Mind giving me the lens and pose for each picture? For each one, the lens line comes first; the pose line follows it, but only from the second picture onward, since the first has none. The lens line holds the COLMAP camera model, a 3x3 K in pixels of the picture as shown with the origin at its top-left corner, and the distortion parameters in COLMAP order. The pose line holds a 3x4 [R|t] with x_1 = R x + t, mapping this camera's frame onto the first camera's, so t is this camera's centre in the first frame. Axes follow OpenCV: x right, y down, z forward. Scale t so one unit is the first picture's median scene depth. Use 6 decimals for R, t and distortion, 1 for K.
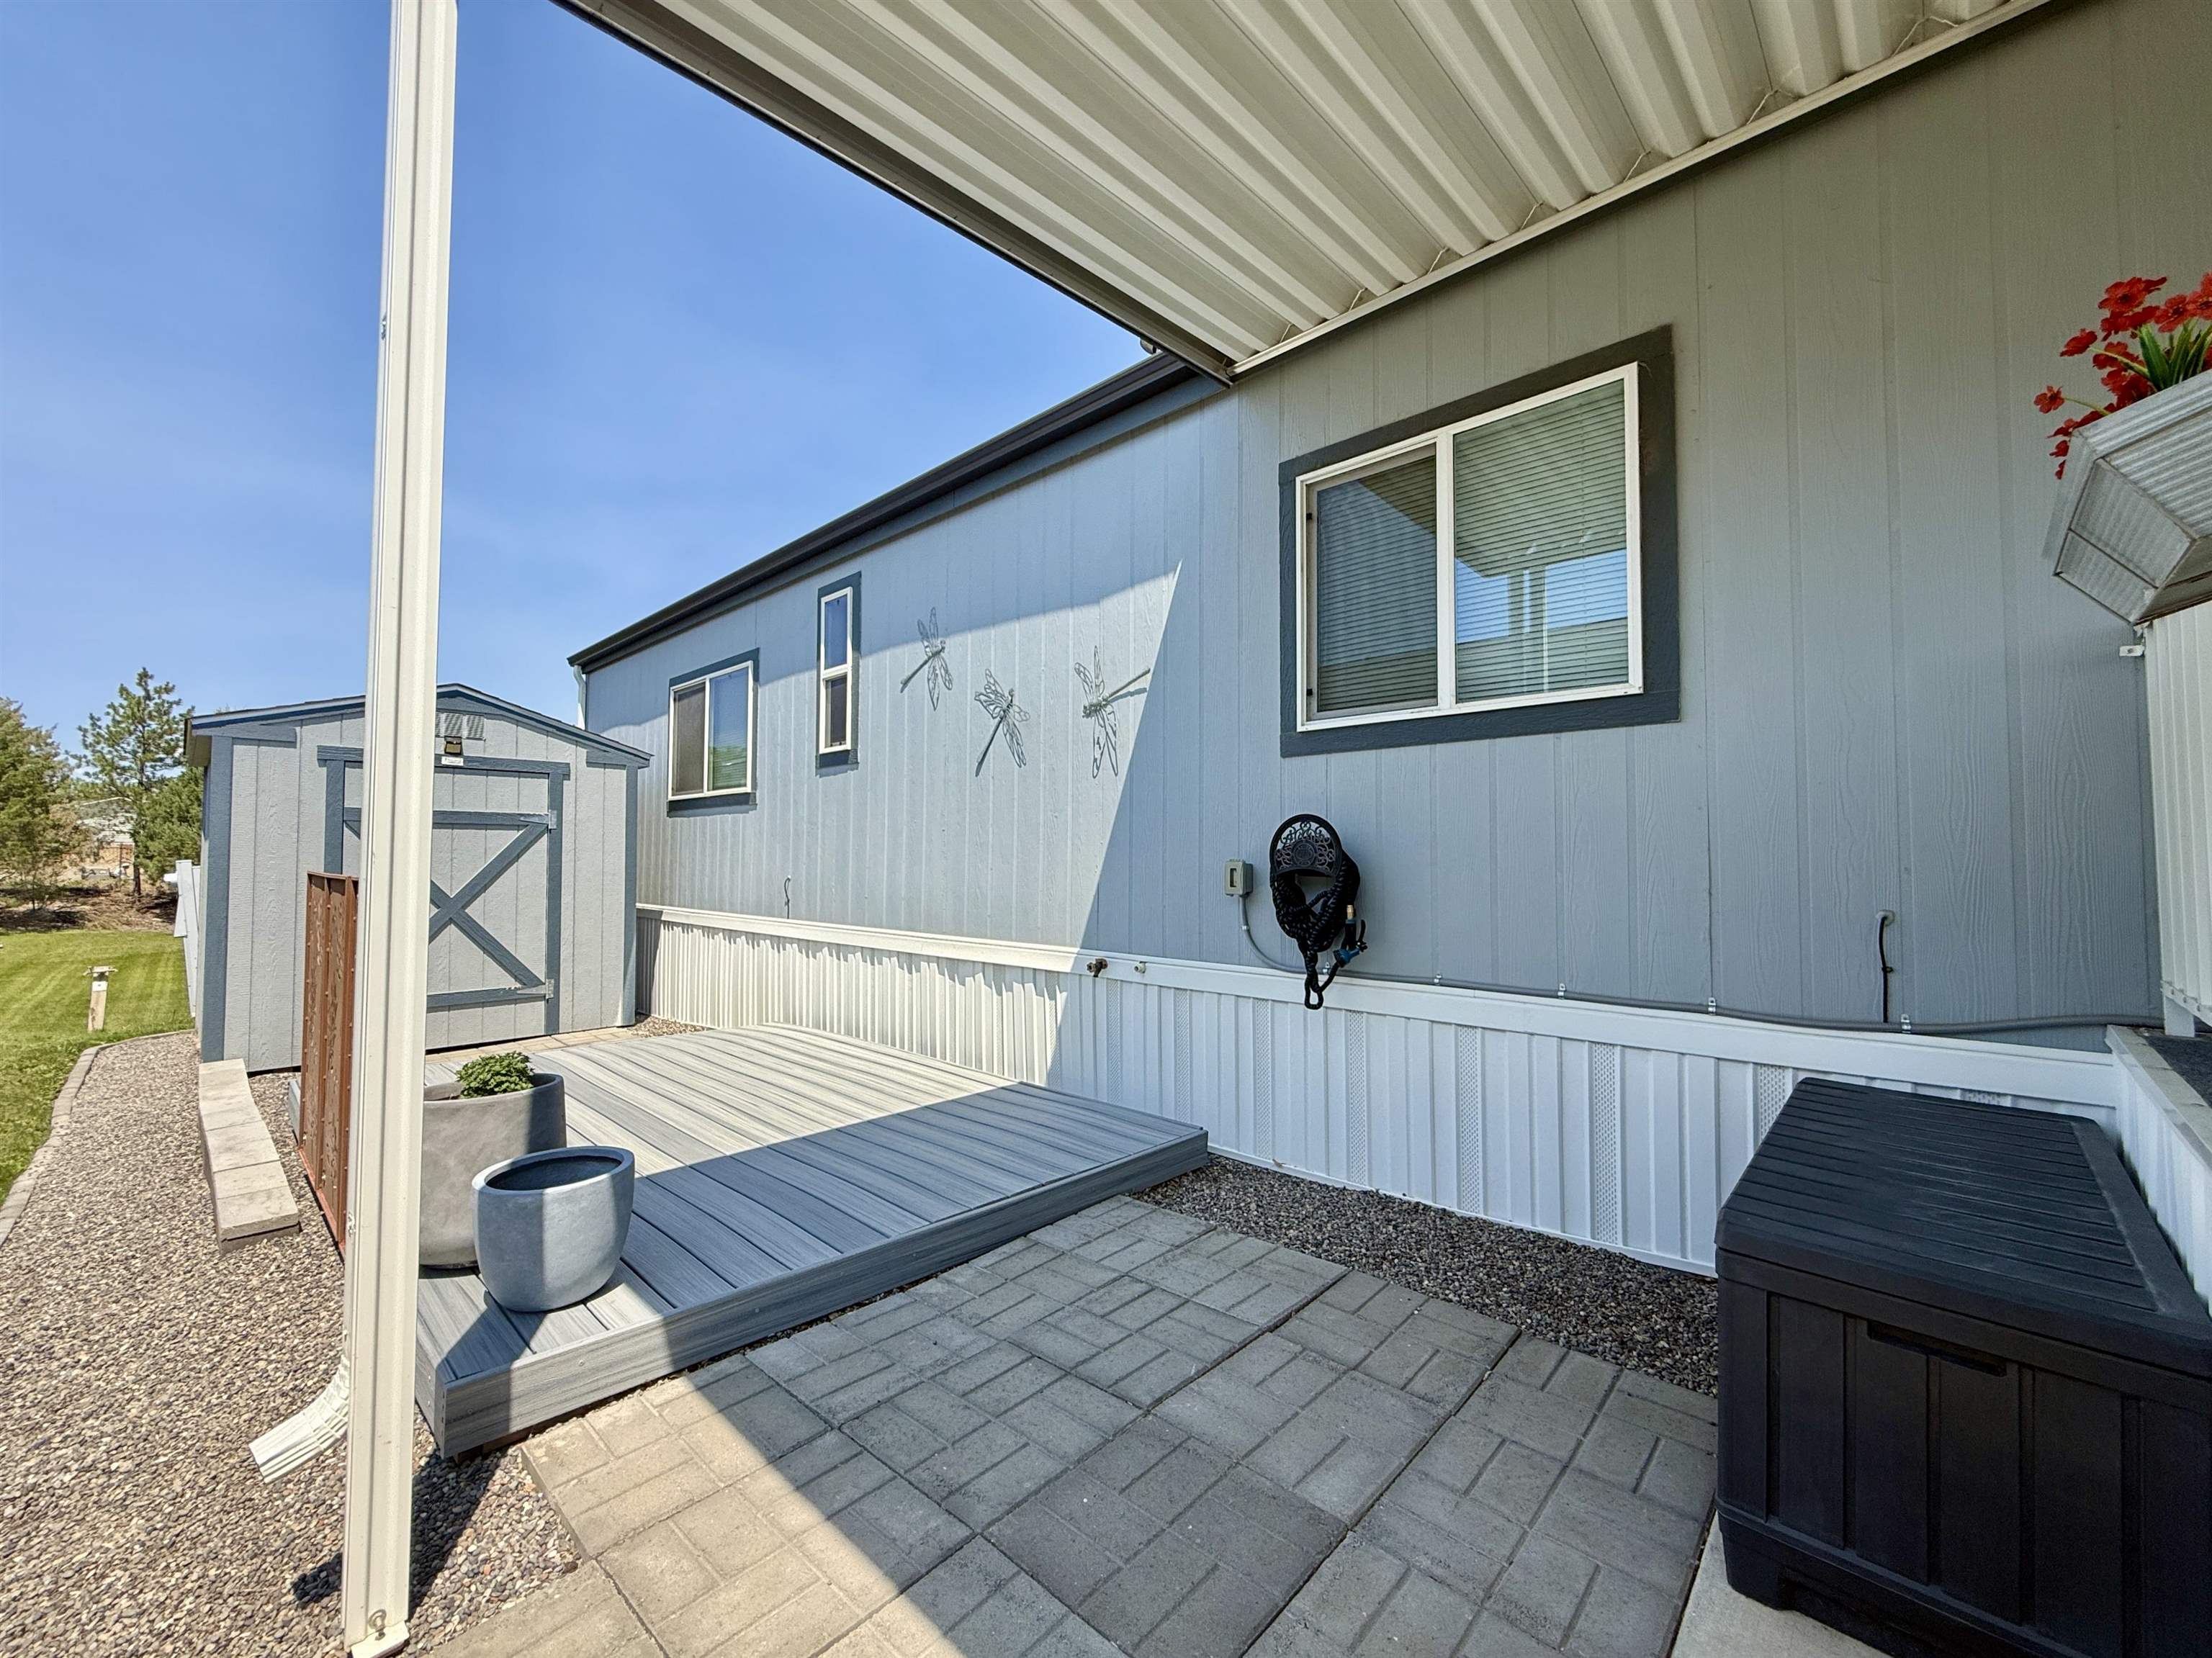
lens RADIAL K [[883.9, 0, 1070.6], [0, 883.9, 823.4], [0, 0, 1]] dist [0.000100, 0.000252]
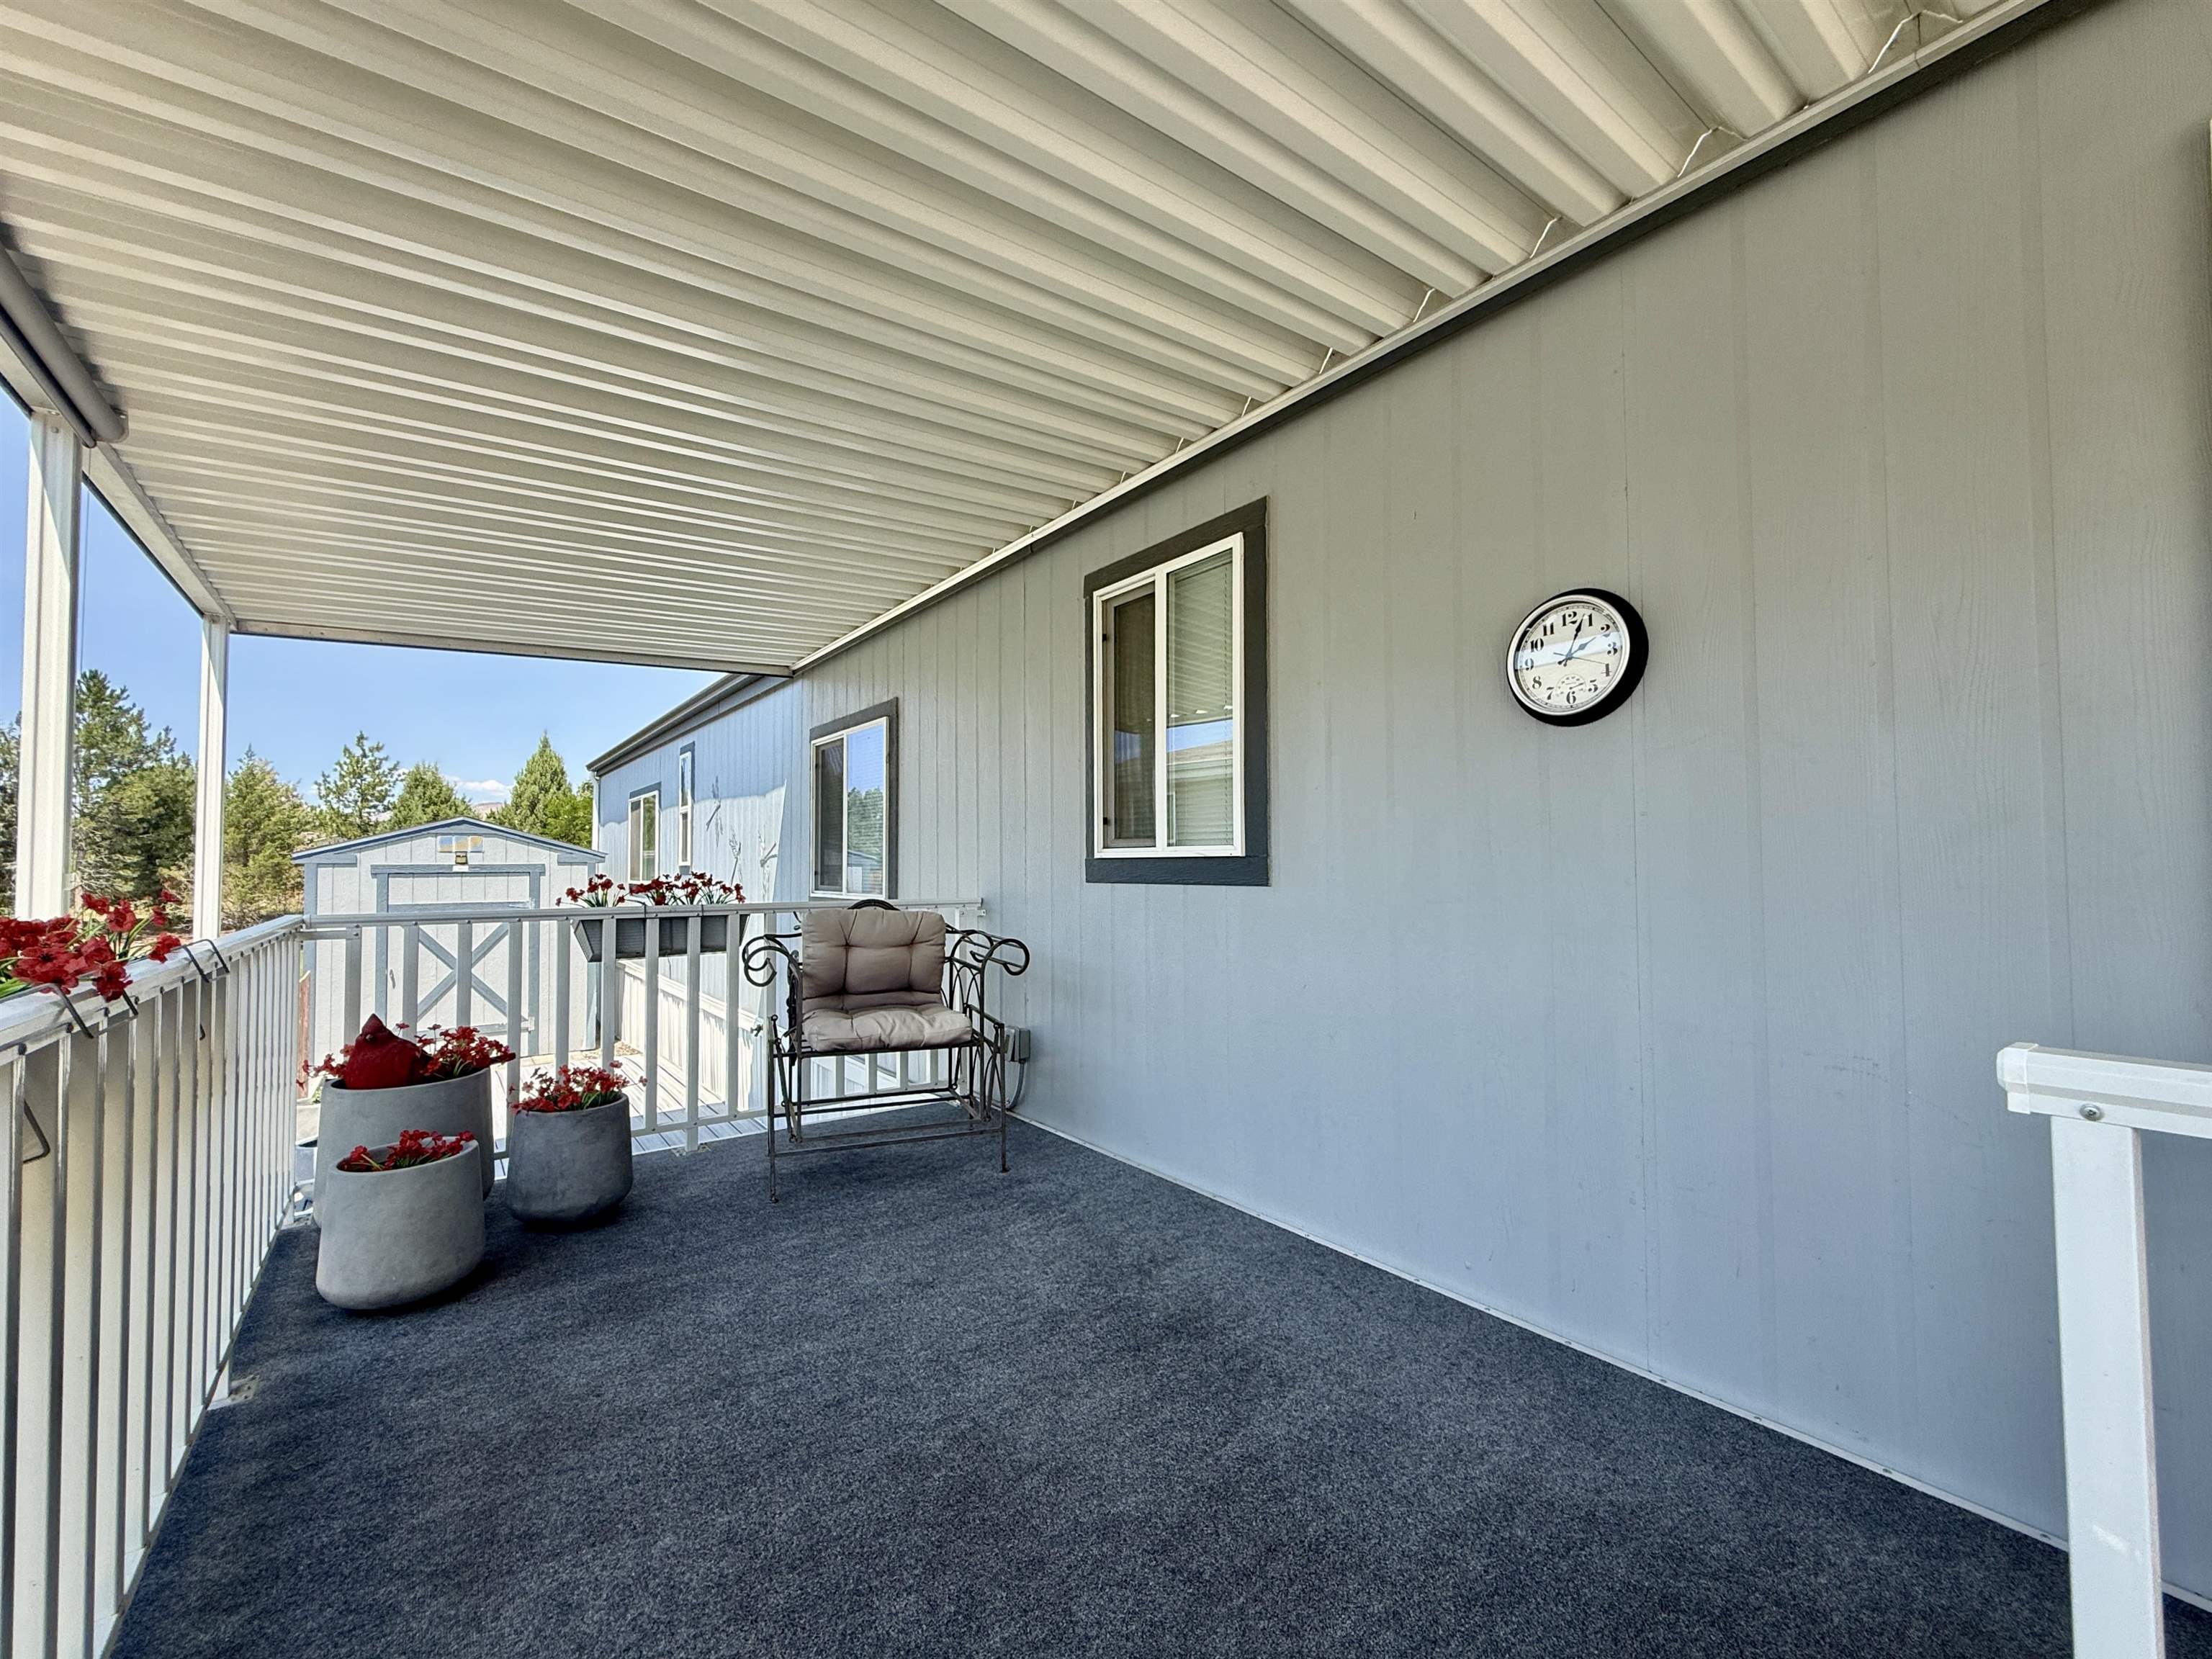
lens RADIAL K [[906.0, 0, 1074.7], [0, 906.0, 832.0], [0, 0, 1]] dist [0.005631, 0.000307]
pose [[0.986363, -0.013060, -0.164066, 0.545359], [0.013279, 0.999912, 0.000242, -0.116012], [0.164049, -0.002417, 0.986449, -0.315023]]
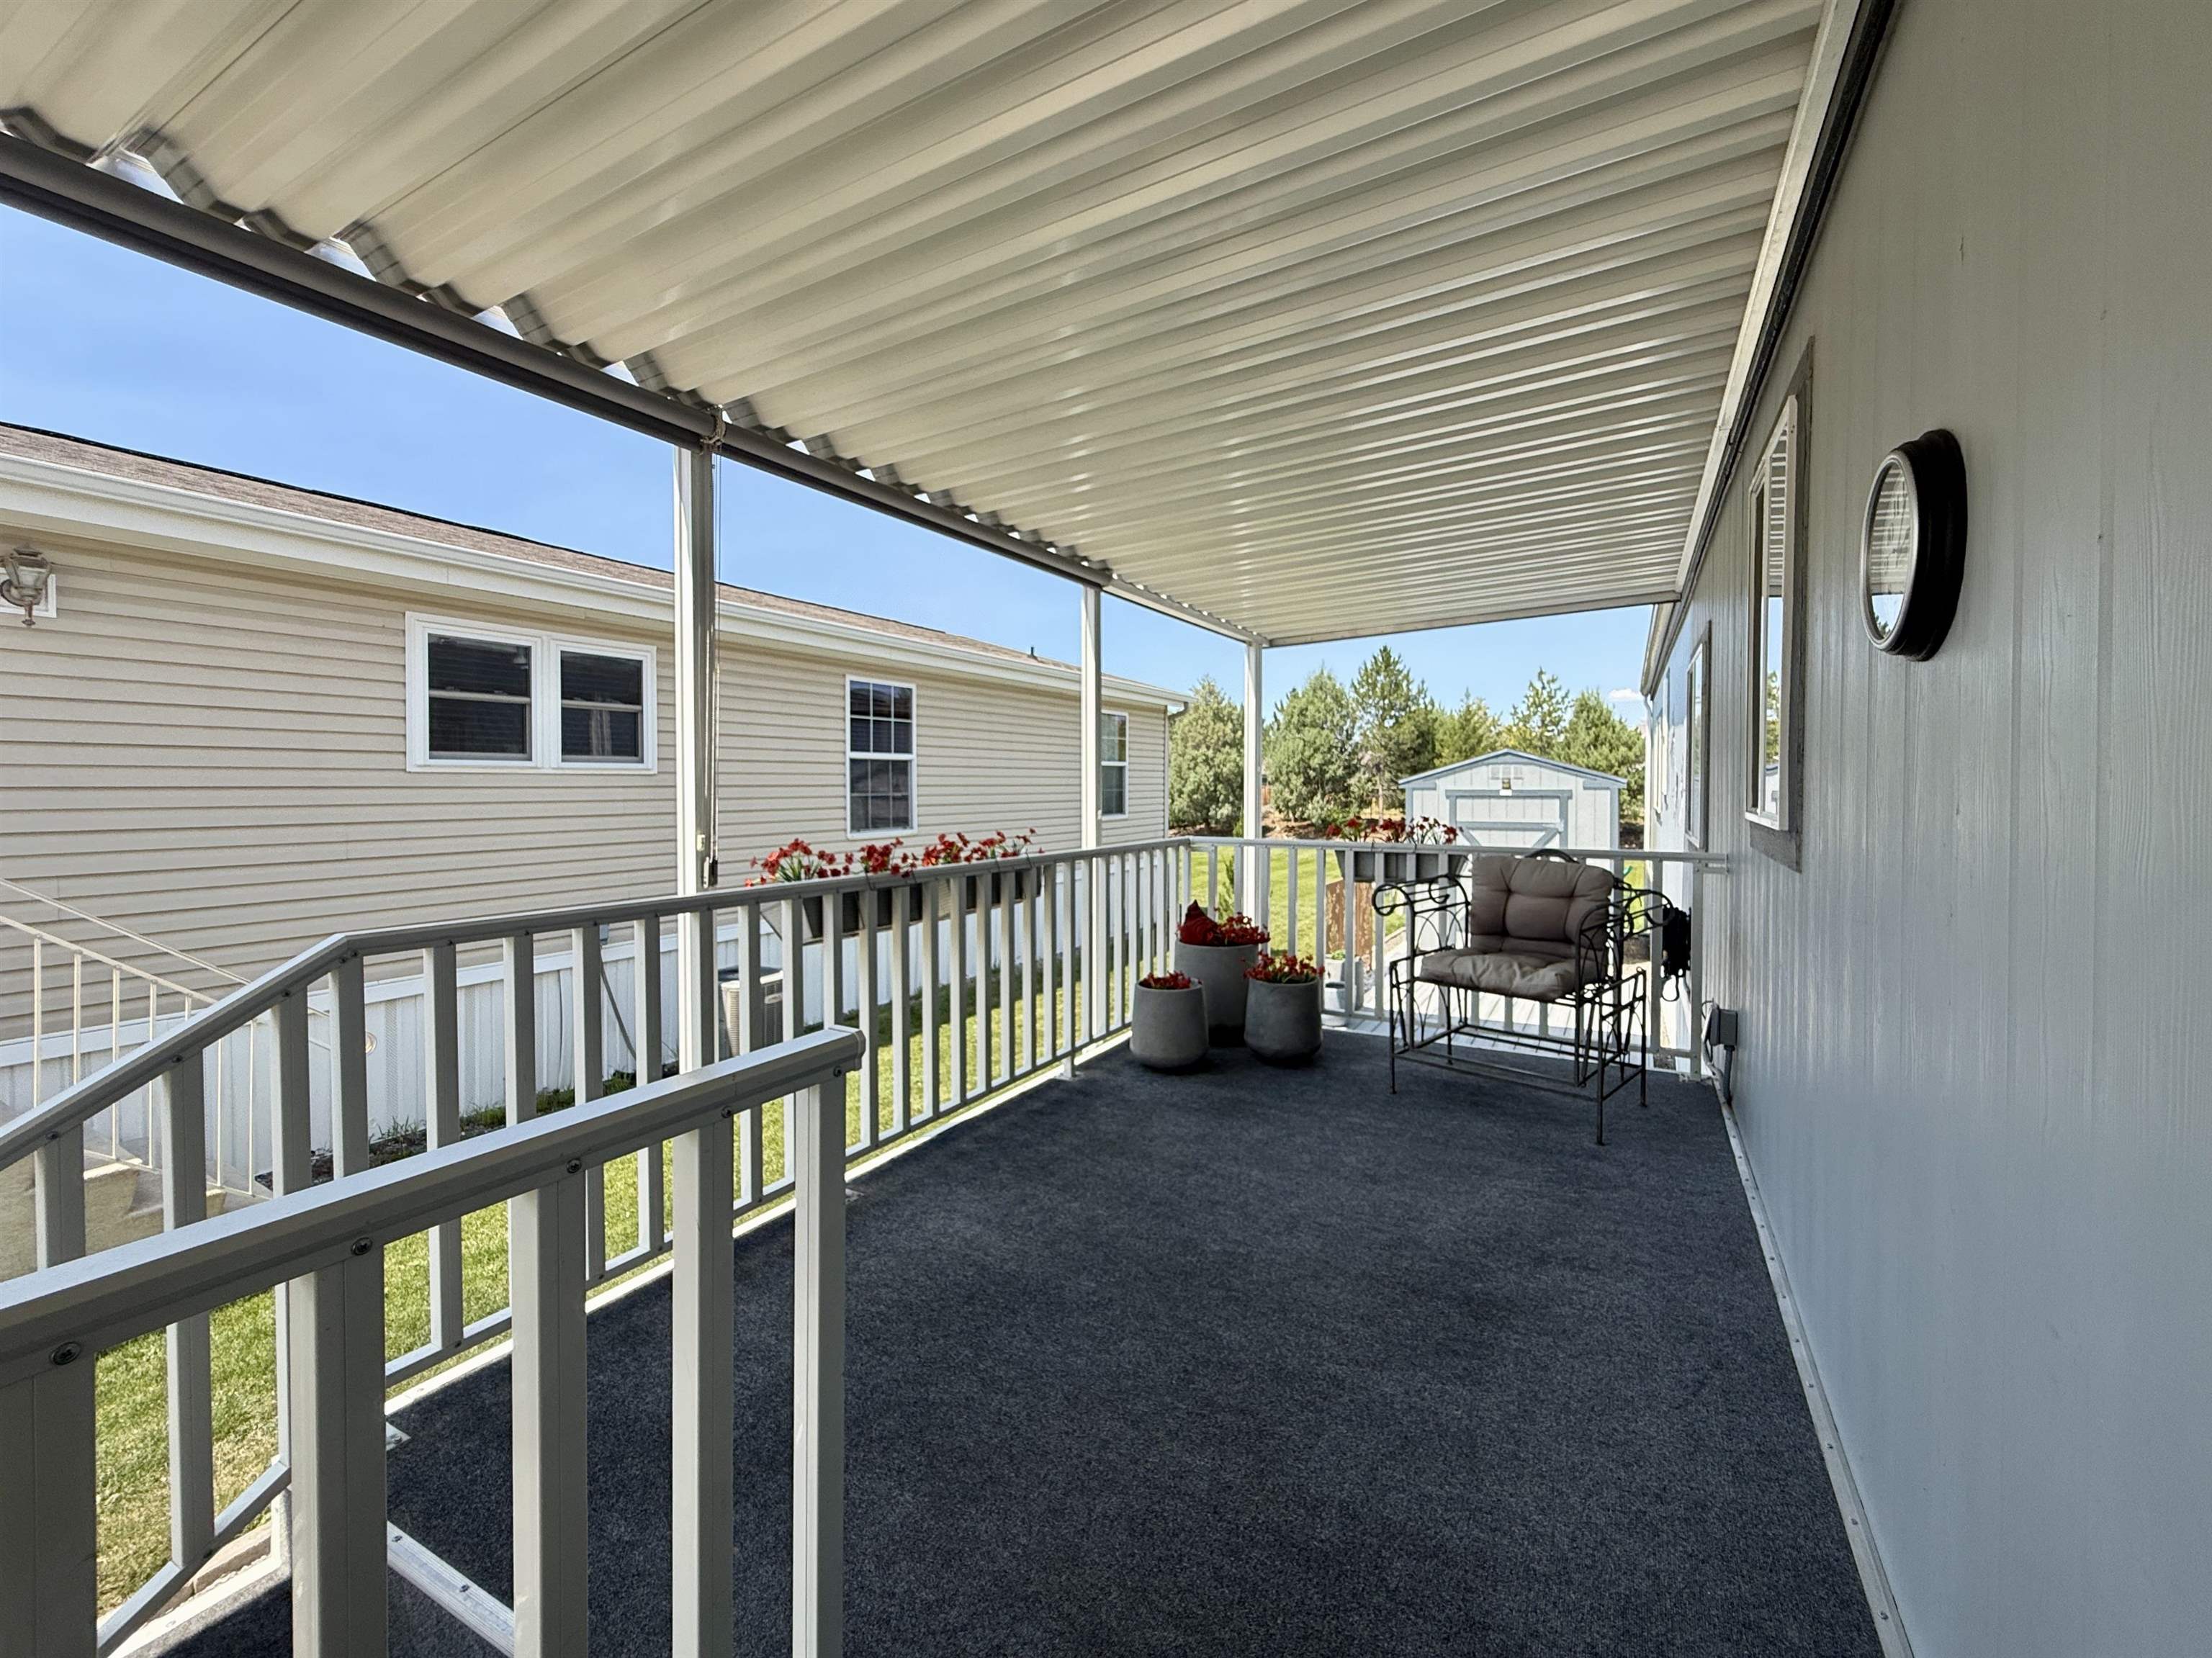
lens RADIAL K [[905.9, 0, 1158.2], [0, 905.9, 796.5], [0, 0, 1]] dist [0.005631, 0.000307]
pose [[0.298743, 0.011804, -0.954261, 0.798319], [0.041040, 0.998840, 0.025203, -0.133759], [0.953451, -0.046692, 0.297911, -0.190427]]
